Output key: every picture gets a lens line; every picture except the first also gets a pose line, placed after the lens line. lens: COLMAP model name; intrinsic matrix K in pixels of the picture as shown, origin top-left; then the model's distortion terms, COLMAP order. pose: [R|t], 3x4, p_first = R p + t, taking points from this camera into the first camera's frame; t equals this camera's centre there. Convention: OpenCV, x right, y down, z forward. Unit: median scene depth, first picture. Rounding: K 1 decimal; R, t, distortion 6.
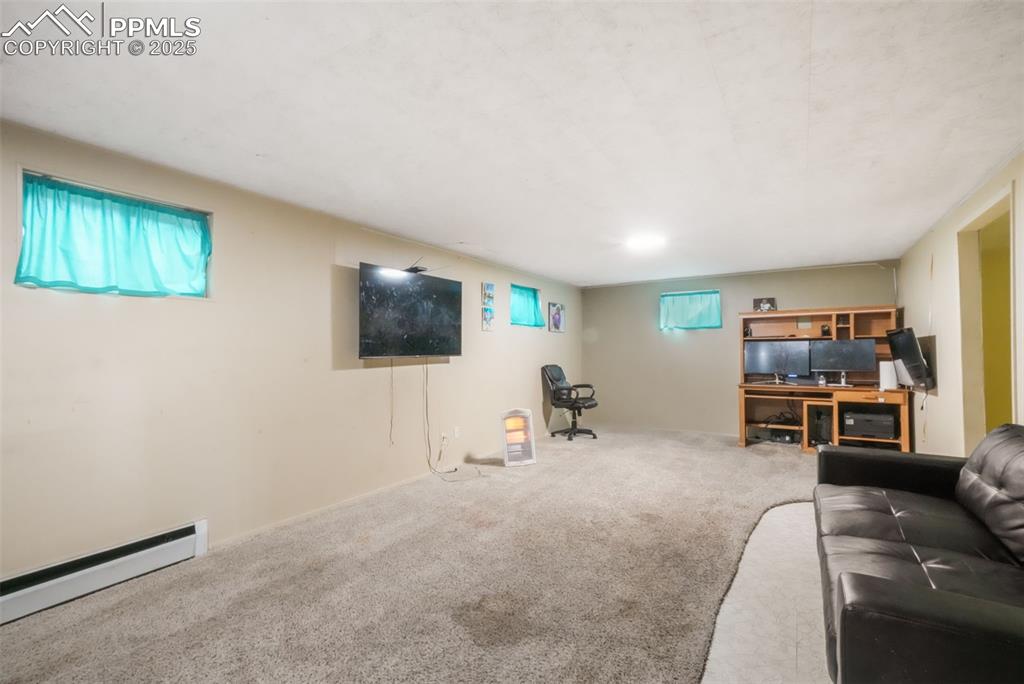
lens RADIAL K [[465.1, 0, 511.1], [0, 465.1, 344.2], [0, 0, 1]] dist [0.004325, 0.000067]
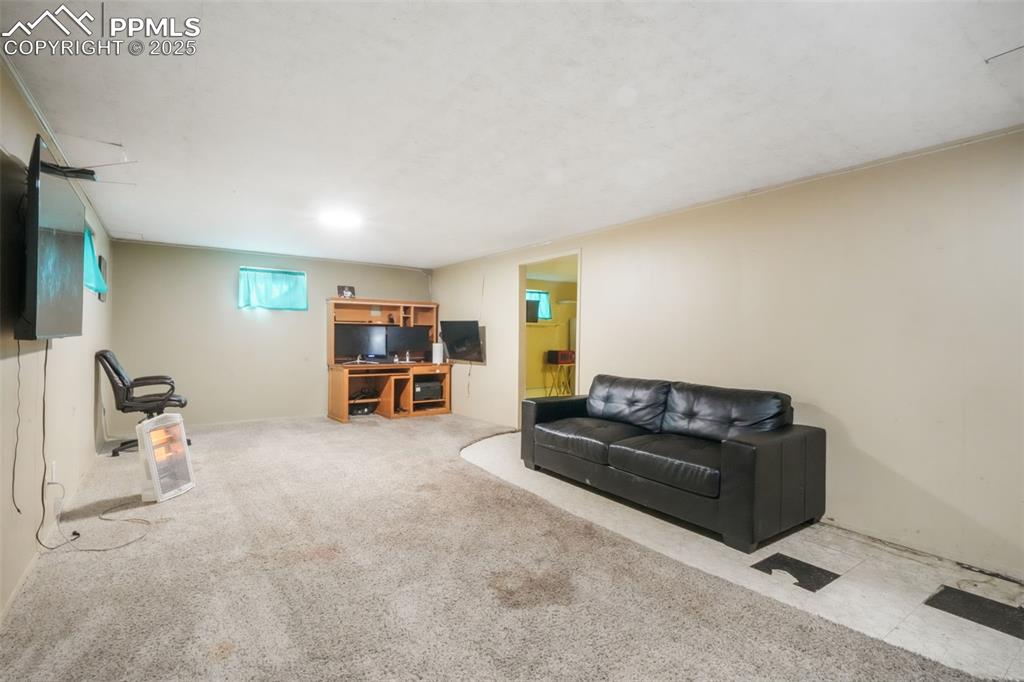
lens RADIAL K [[472.1, 0, 513.7], [0, 472.1, 338.1], [0, 0, 1]] dist [0.001026, 0.000125]
pose [[0.388335, 0.007203, 0.921490, -0.405918], [-0.028419, 0.999587, 0.004163, 0.009704], [-0.921080, -0.027805, 0.388379, 0.253873]]
